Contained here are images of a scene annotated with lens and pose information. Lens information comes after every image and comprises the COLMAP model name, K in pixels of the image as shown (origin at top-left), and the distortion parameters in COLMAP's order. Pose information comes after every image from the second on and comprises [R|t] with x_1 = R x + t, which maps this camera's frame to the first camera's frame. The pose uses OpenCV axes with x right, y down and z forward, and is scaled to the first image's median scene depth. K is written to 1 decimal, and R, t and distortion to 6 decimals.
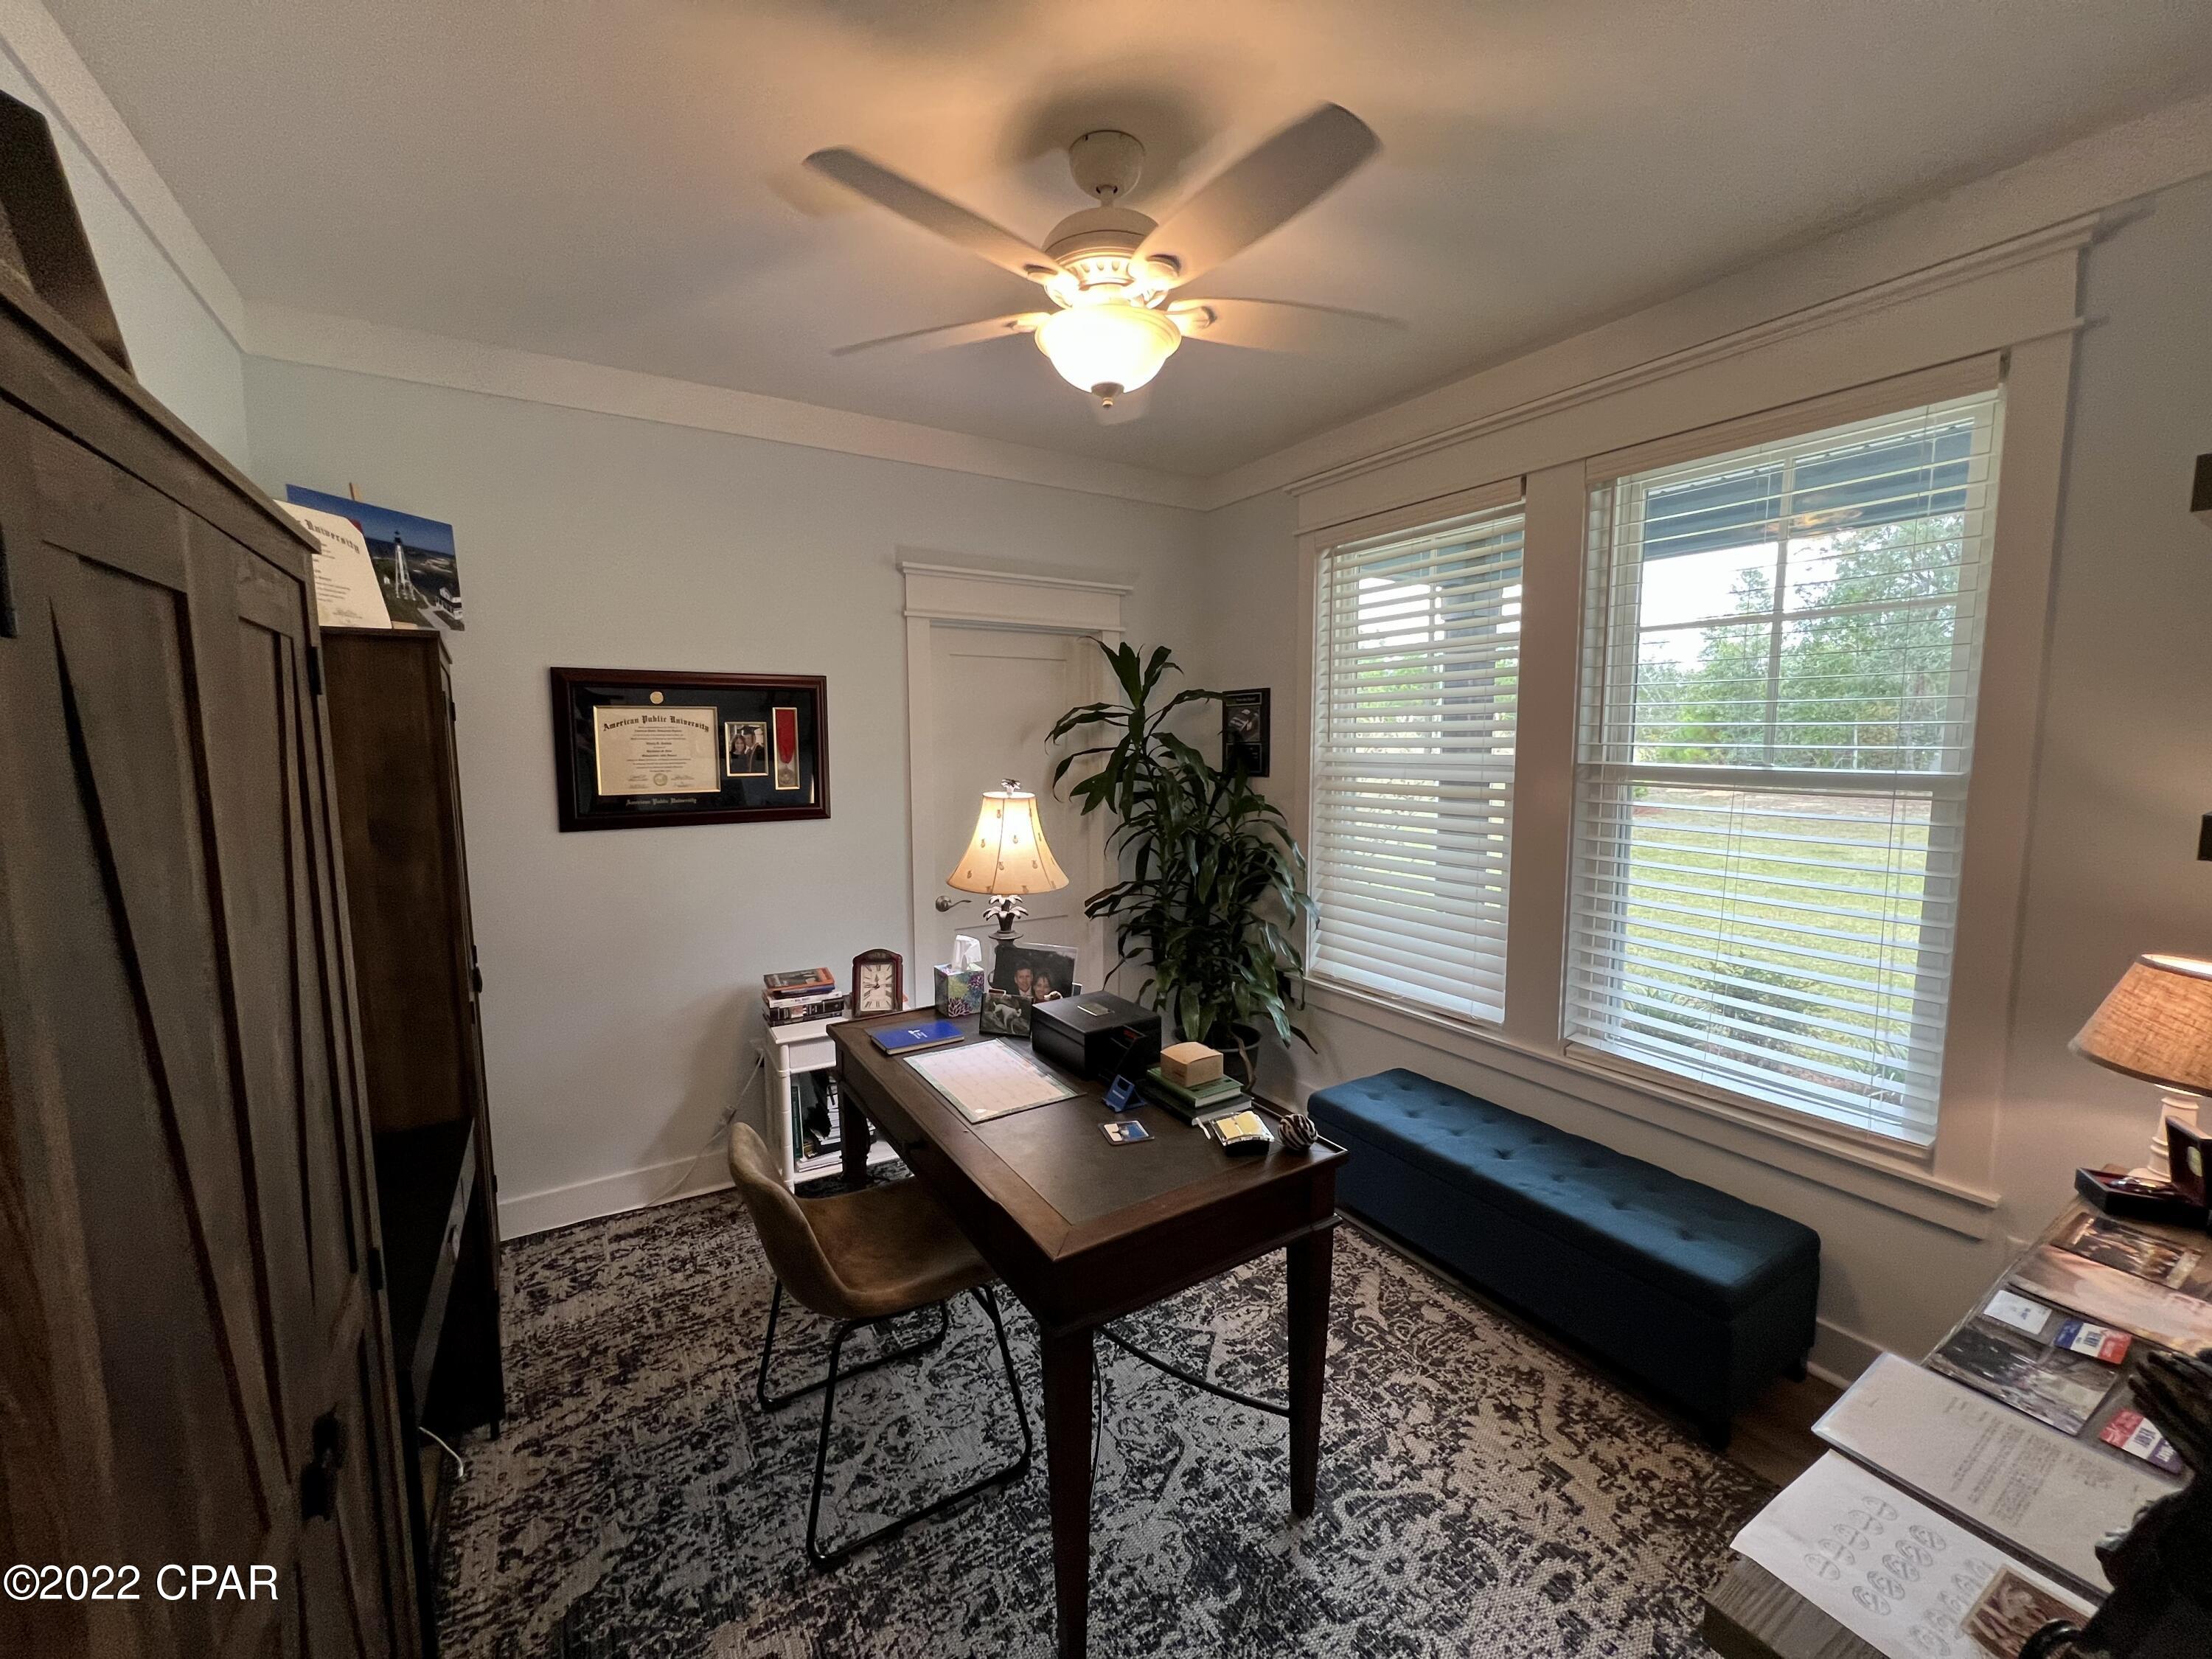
lens RADIAL K [[884.0, 0, 1105.0], [0, 884.0, 827.2], [0, 0, 1]] dist [-0.001225, 0.000650]
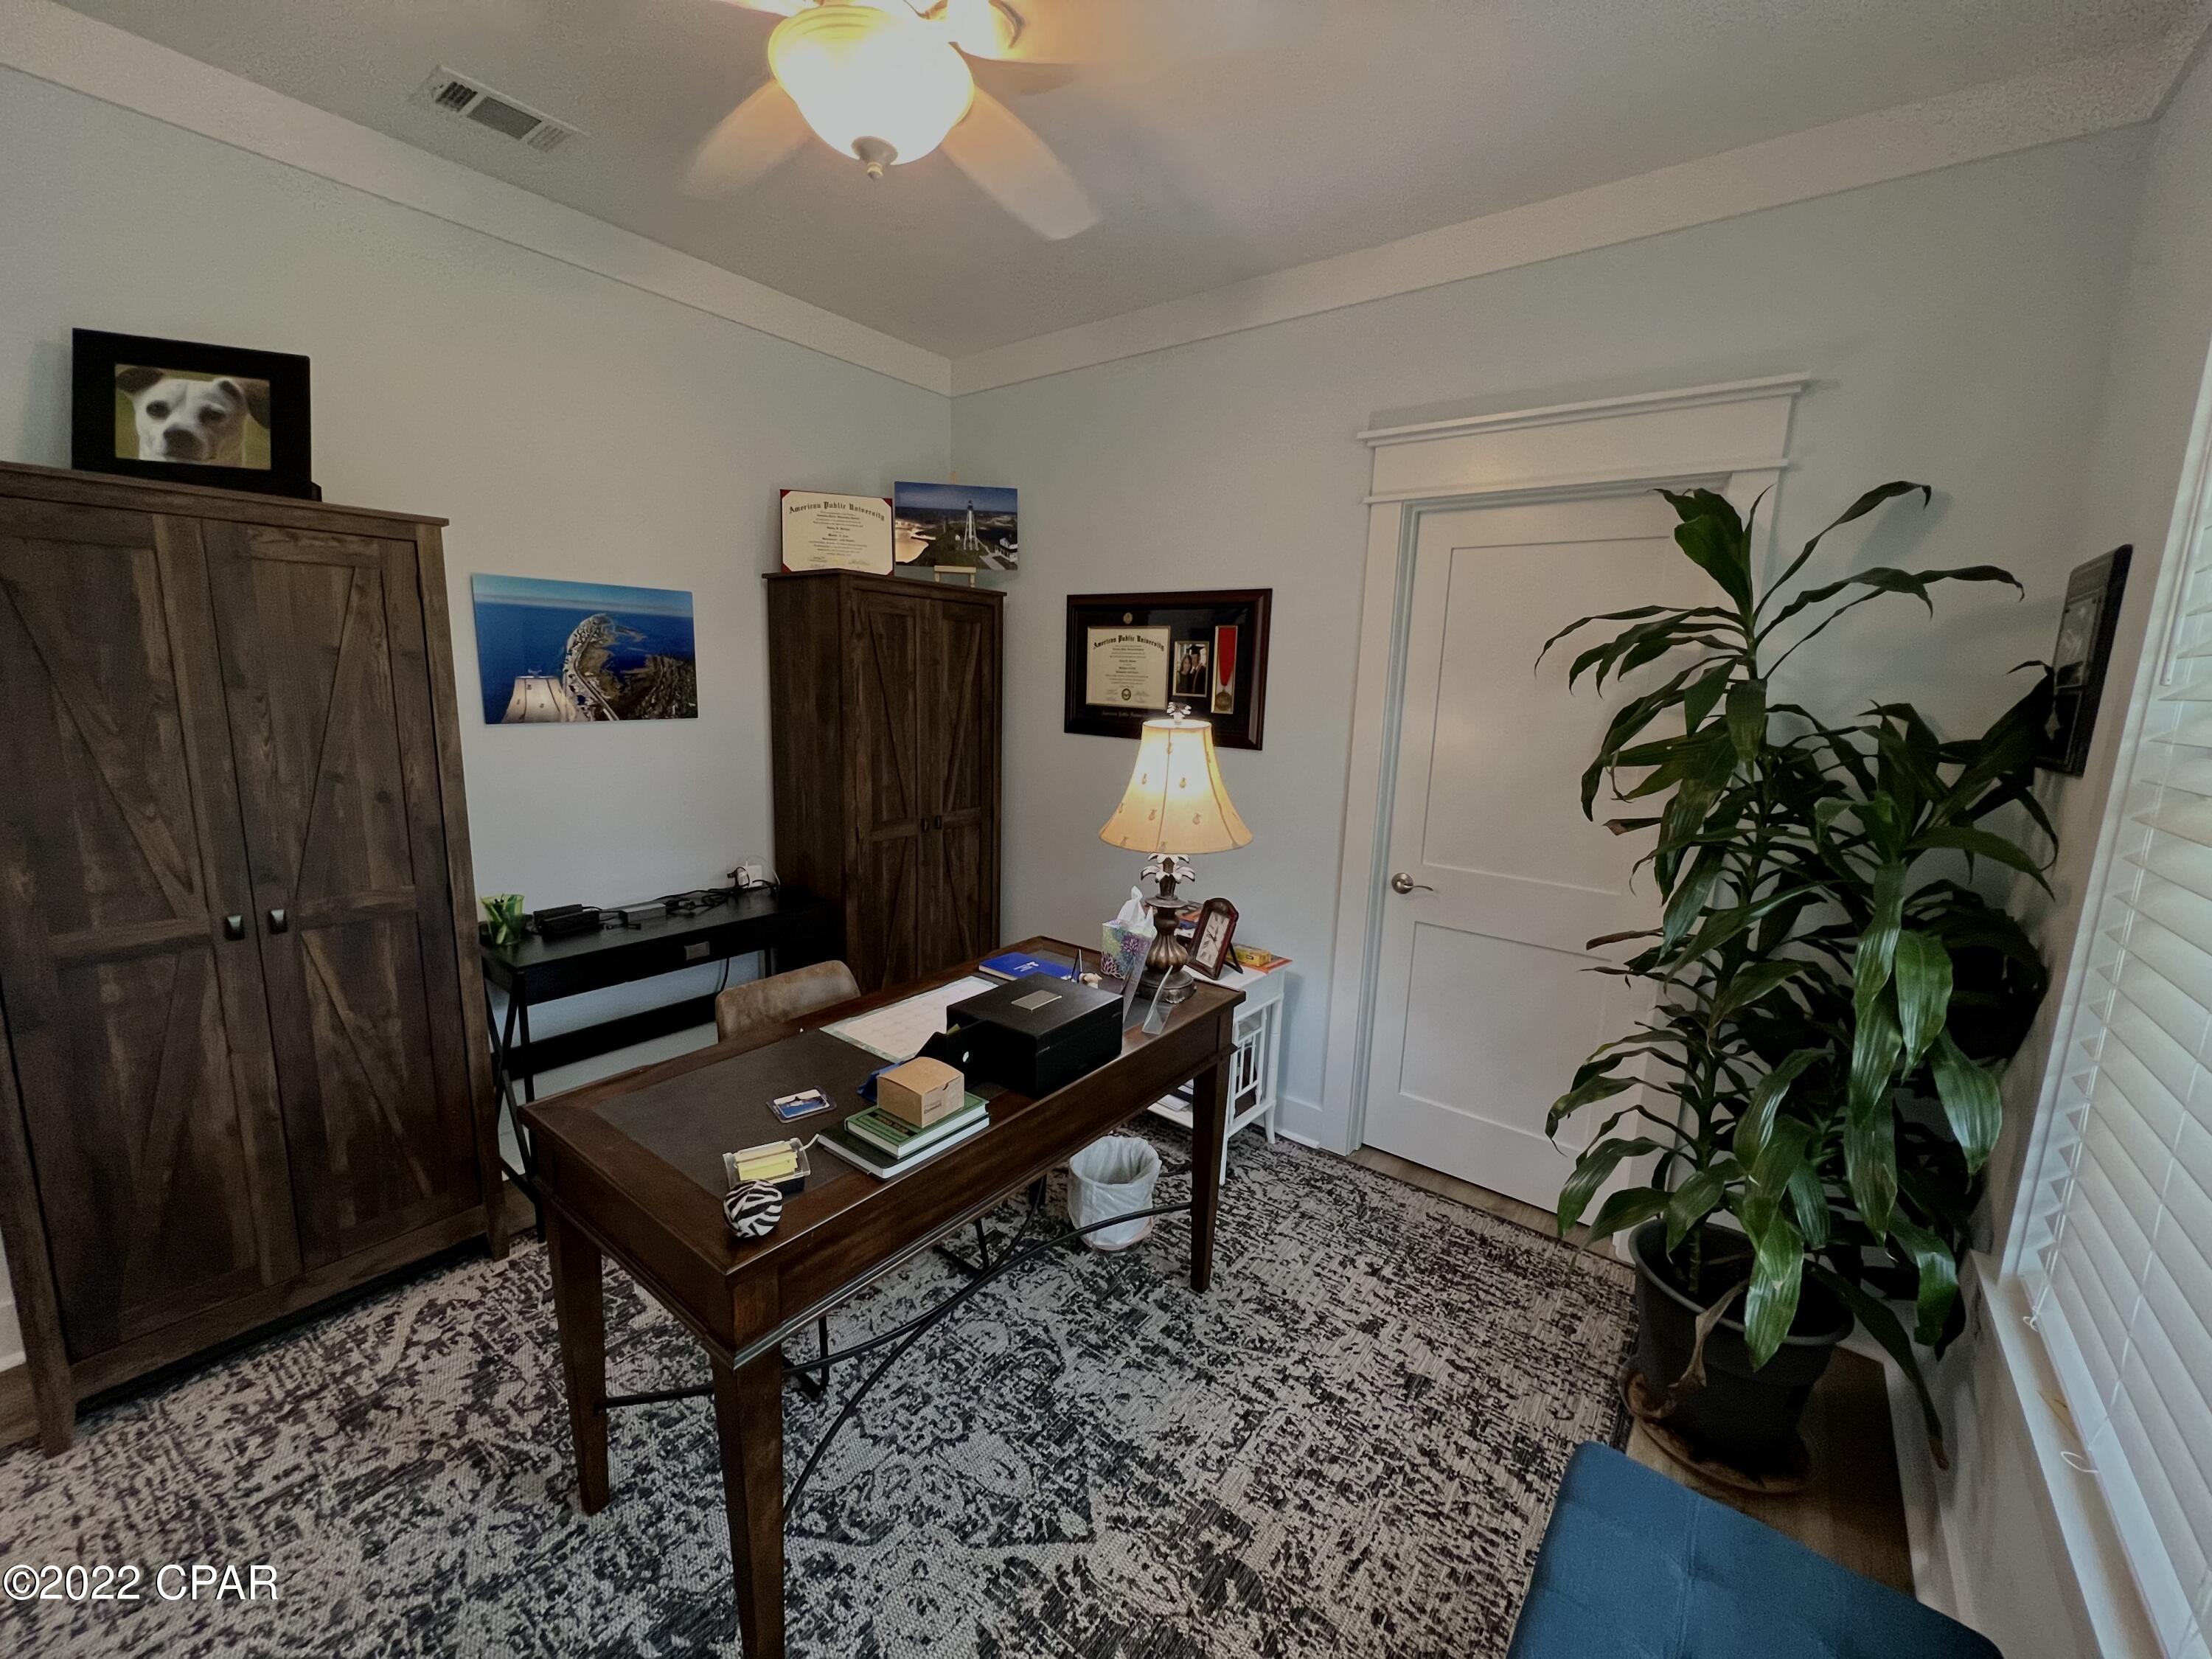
lens RADIAL K [[884.0, 0, 1101.4], [0, 884.0, 828.4], [0, 0, 1]] dist [-0.001225, 0.000650]
pose [[0.338773, 0.178567, -0.923768, 0.629983], [-0.133017, 0.981053, 0.140859, -0.049023], [0.931418, 0.075157, 0.356107, 0.708210]]
